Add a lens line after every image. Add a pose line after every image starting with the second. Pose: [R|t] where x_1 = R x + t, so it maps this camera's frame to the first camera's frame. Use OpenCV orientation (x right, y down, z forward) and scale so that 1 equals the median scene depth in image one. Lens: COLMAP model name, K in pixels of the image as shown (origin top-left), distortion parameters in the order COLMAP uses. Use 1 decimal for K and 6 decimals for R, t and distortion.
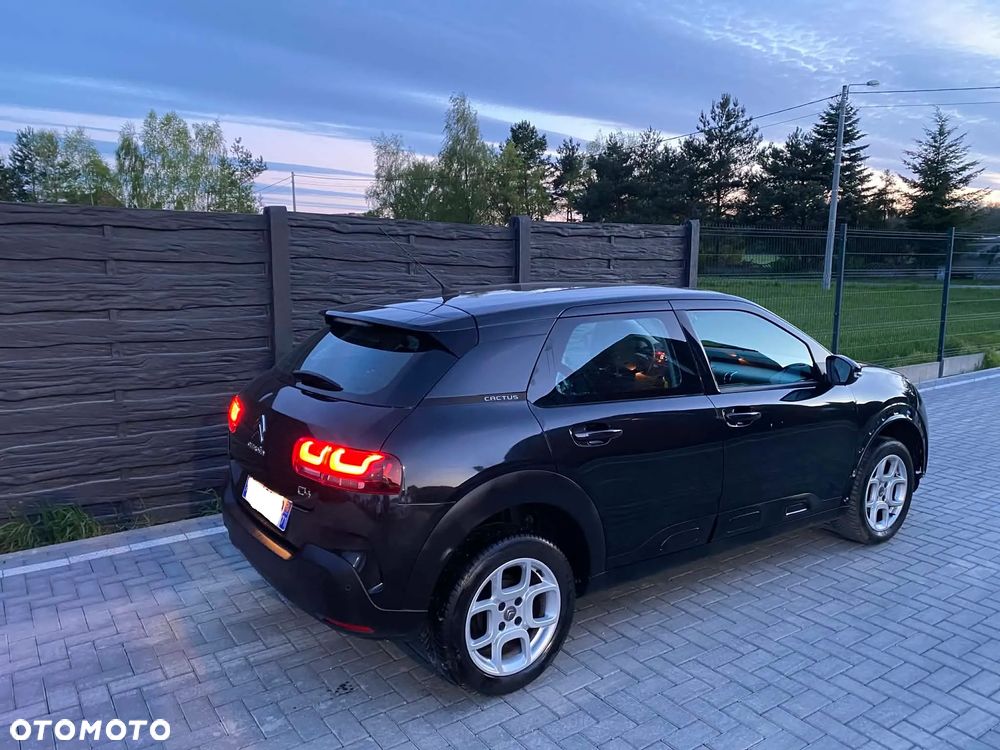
lens RADIAL K [[756.2, 0, 502.2], [0, 756.2, 383.2], [0, 0, 1]] dist [0.033917, -0.028641]
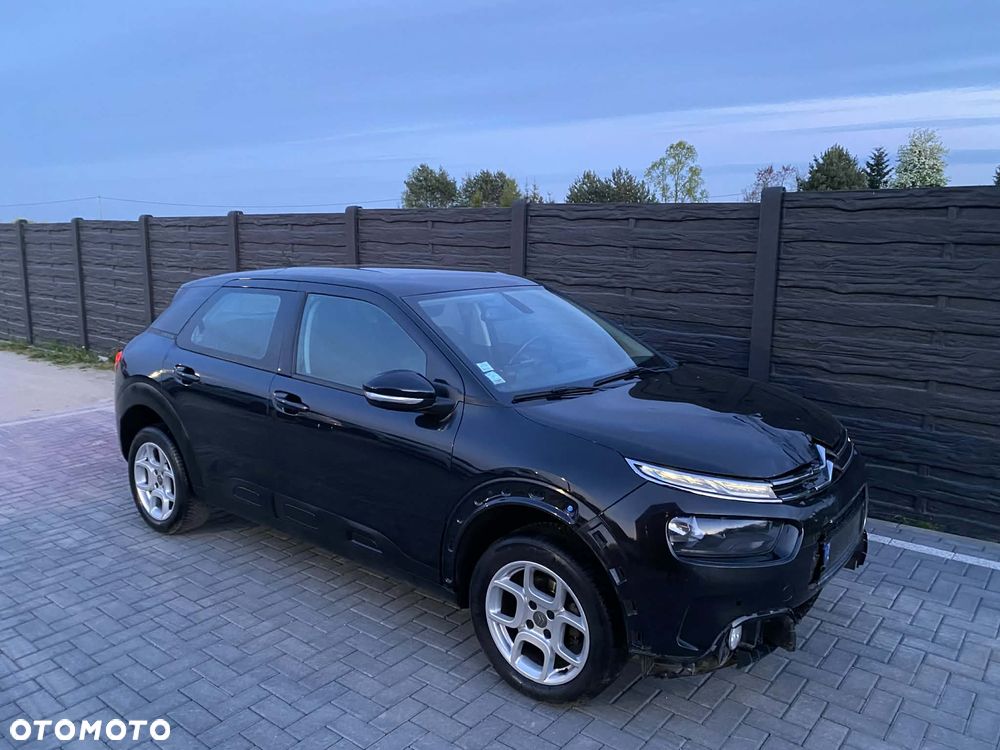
lens RADIAL K [[756.2, 0, 504.6], [0, 756.2, 376.7], [0, 0, 1]] dist [0.033917, -0.028641]
pose [[0.289530, 0.166846, -0.942515, 0.782538], [-0.158085, 0.979503, 0.124832, -0.093140], [0.944024, 0.112855, 0.309972, 0.571395]]
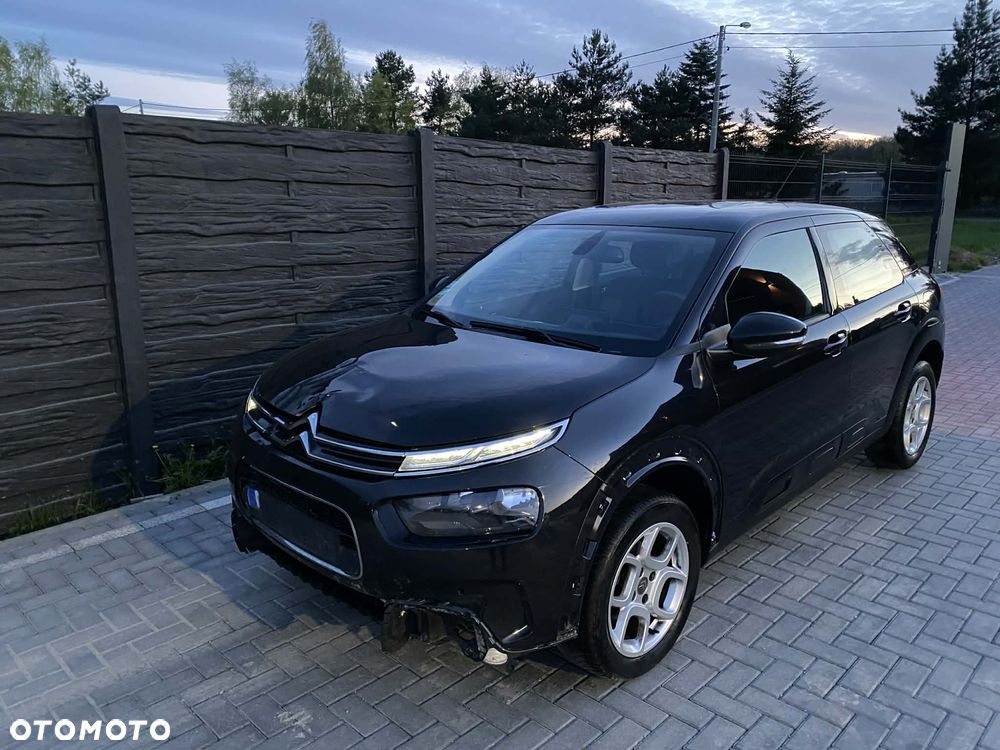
lens RADIAL K [[756.2, 0, 506.4], [0, 756.2, 371.1], [0, 0, 1]] dist [0.033917, -0.028641]
pose [[0.981209, -0.048432, 0.186770, -0.352357], [0.036317, 0.997041, 0.067751, 0.022763], [-0.189498, -0.059695, 0.980065, -0.031931]]
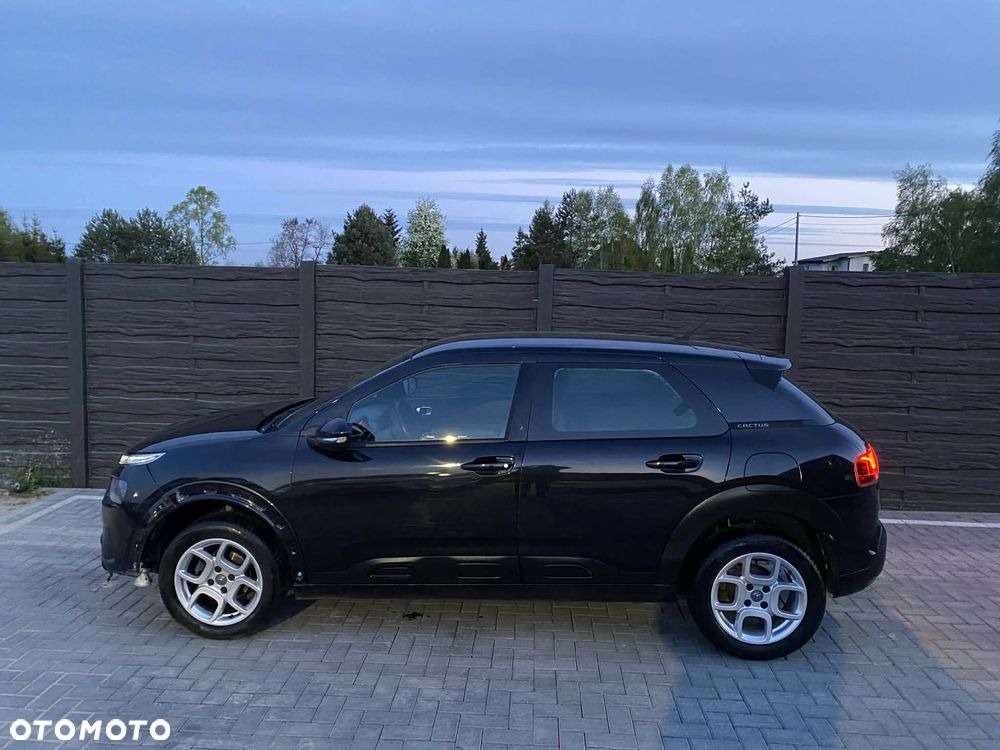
lens RADIAL K [[756.2, 0, 488.4], [0, 756.2, 369.2], [0, 0, 1]] dist [0.033917, -0.028641]
pose [[0.786165, 0.073399, -0.613643, 0.366524], [-0.115621, 0.992859, -0.029369, -0.011326], [0.607105, 0.094039, 0.789037, -0.026052]]
